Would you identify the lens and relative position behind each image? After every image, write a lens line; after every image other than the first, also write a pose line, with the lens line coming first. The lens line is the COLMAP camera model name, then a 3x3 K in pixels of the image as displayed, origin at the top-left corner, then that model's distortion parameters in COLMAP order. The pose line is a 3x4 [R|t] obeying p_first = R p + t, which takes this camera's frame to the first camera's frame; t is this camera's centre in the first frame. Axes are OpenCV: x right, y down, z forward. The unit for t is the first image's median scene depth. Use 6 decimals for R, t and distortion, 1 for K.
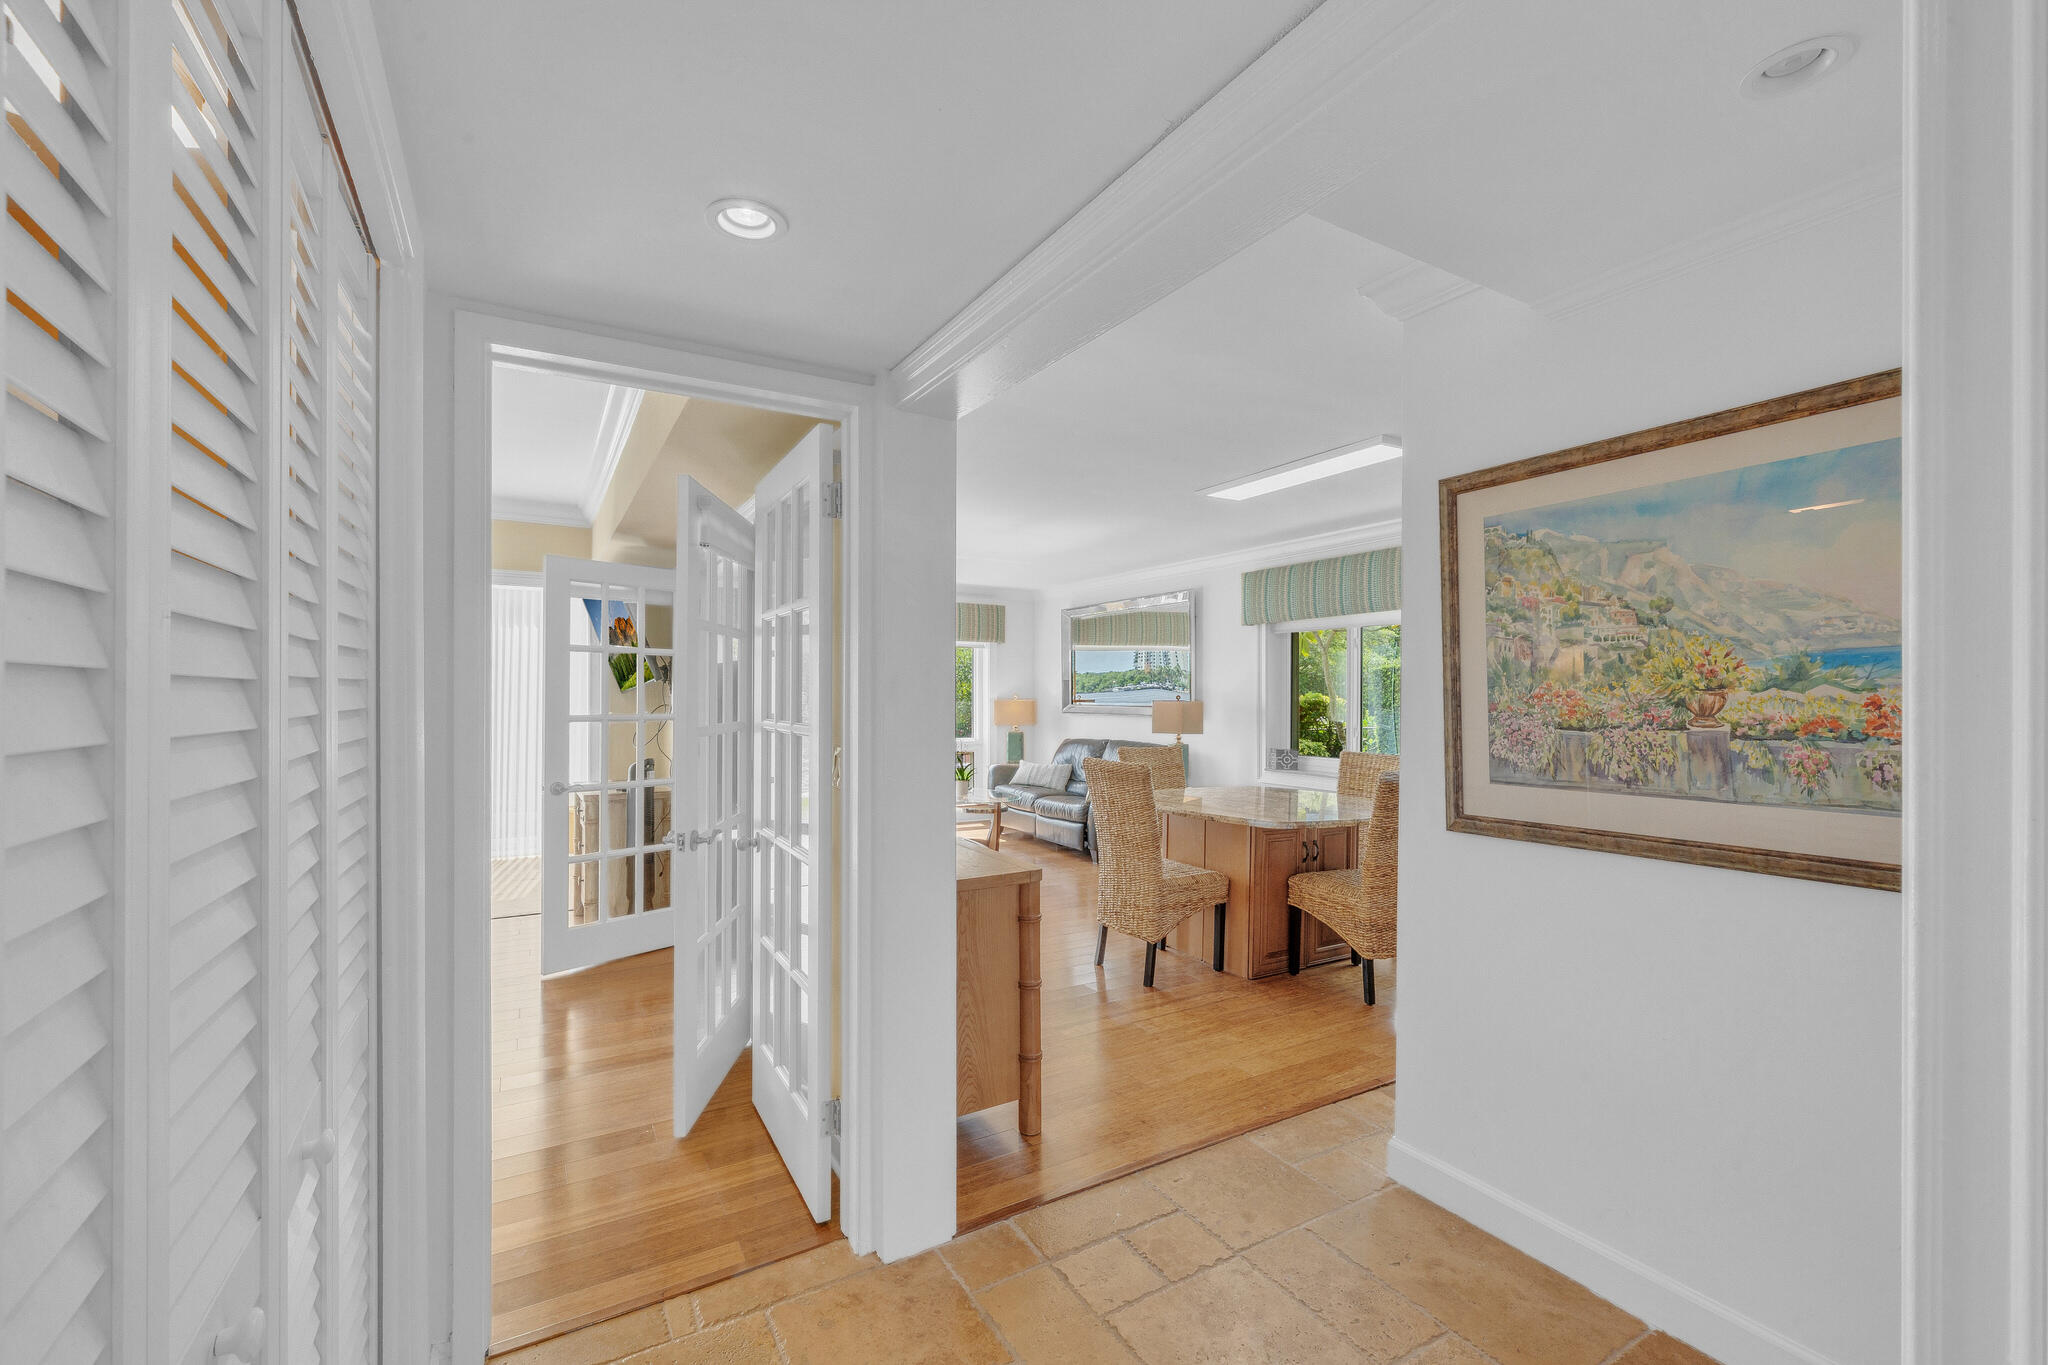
lens RADIAL K [[861.6, 0, 1024.0], [0, 861.6, 682.5], [0, 0, 1]] dist [-0.000098, -0.000015]
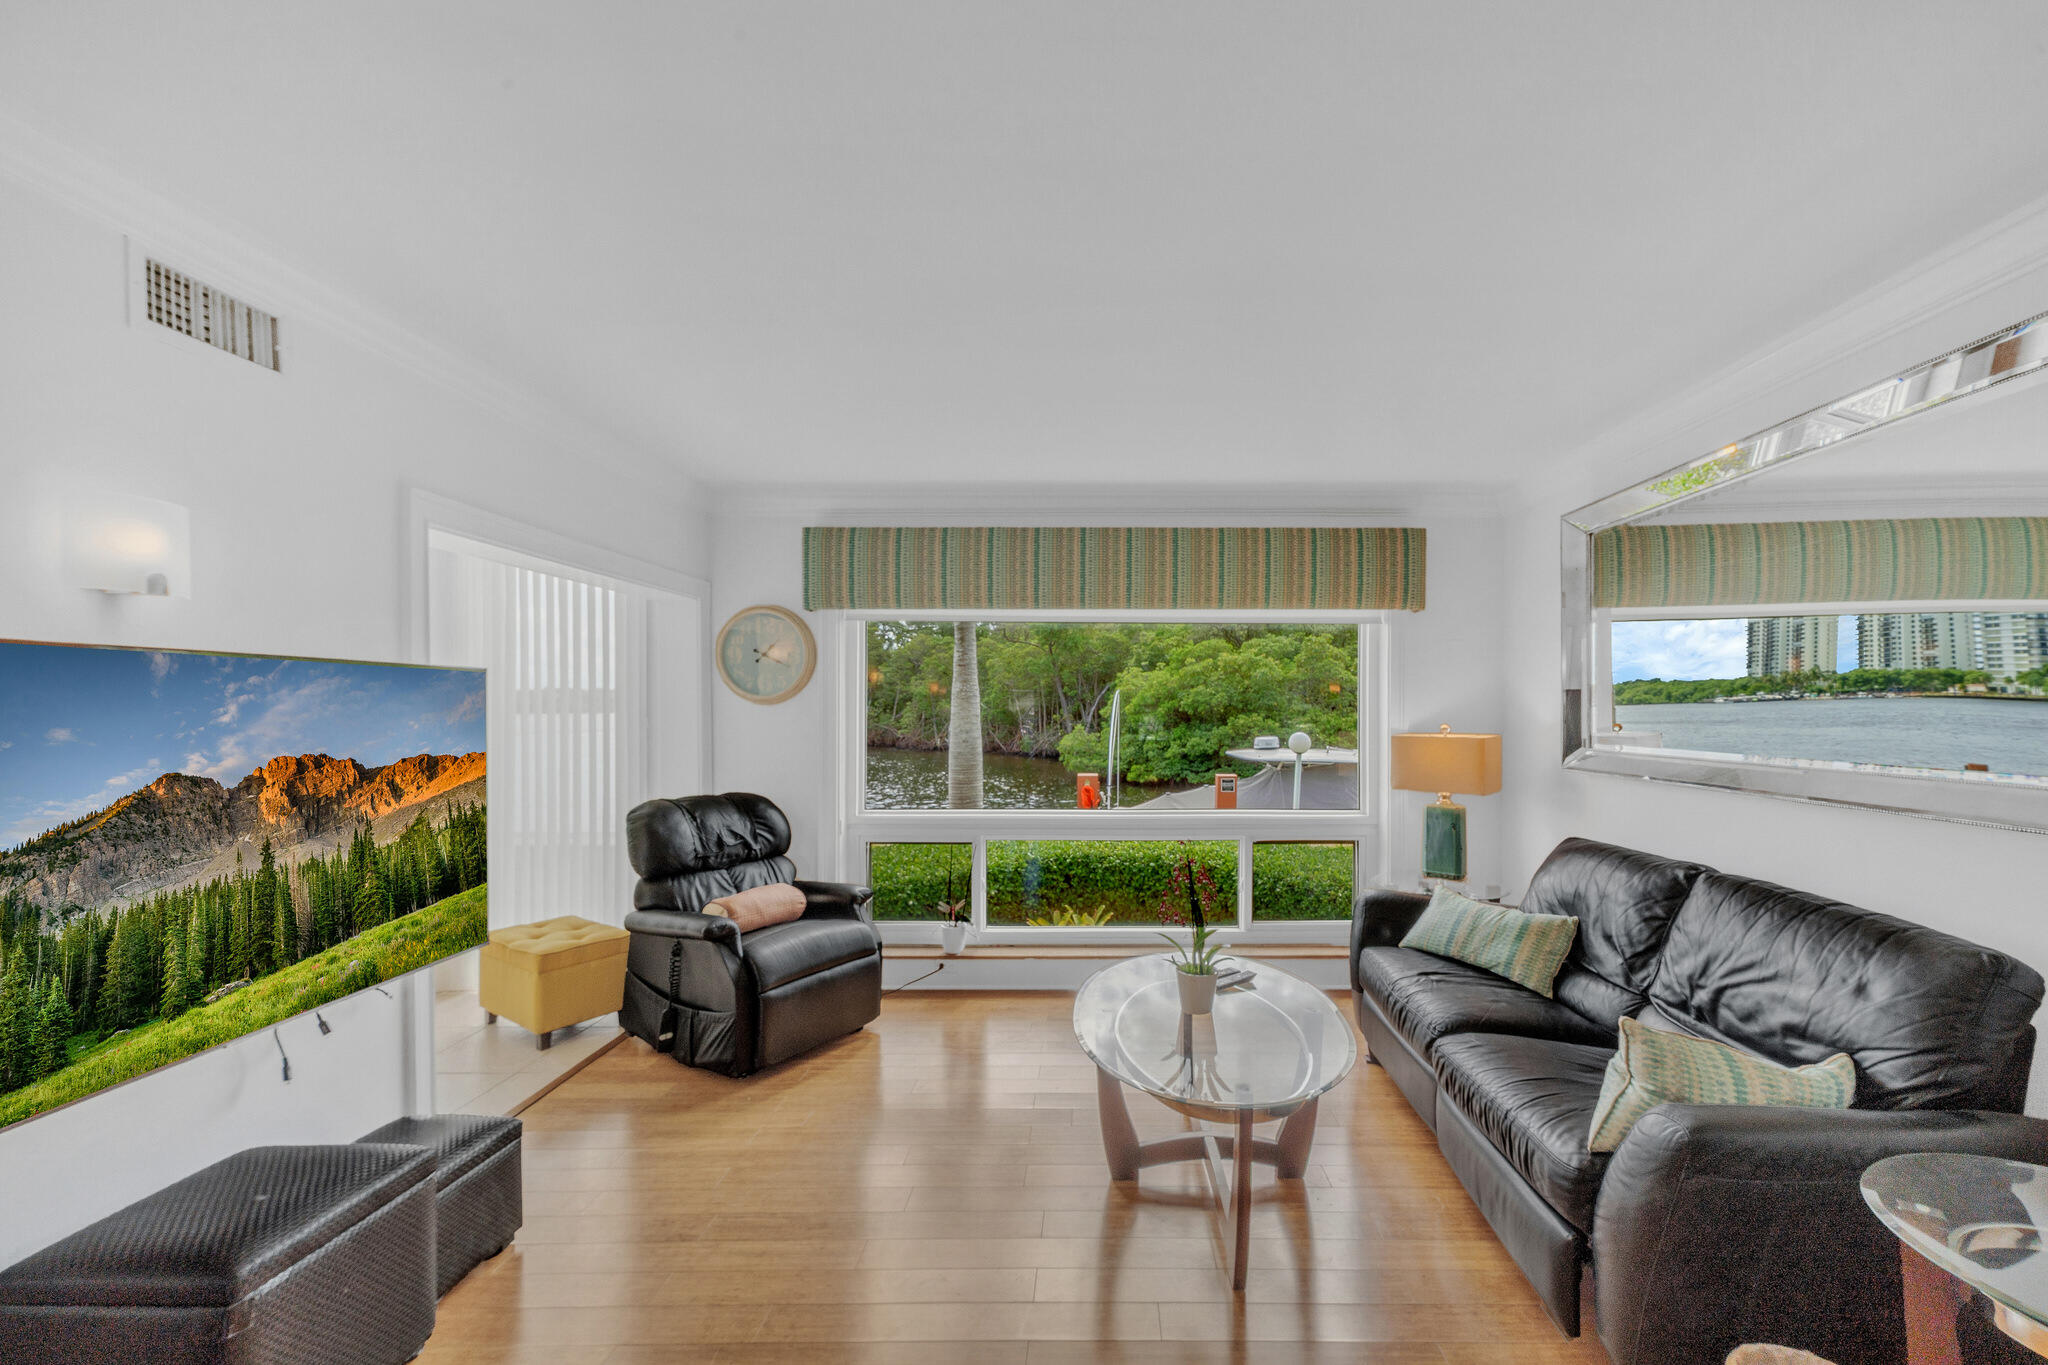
lens RADIAL K [[904.0, 0, 1024.2], [0, 904.0, 705.9], [0, 0, 1]] dist [-0.000516, -0.000094]
pose [[0.854096, 0.019302, -0.519757, 0.048290], [-0.009630, 0.999727, 0.021303, -0.003615], [0.520026, -0.013189, 0.854049, 0.496611]]
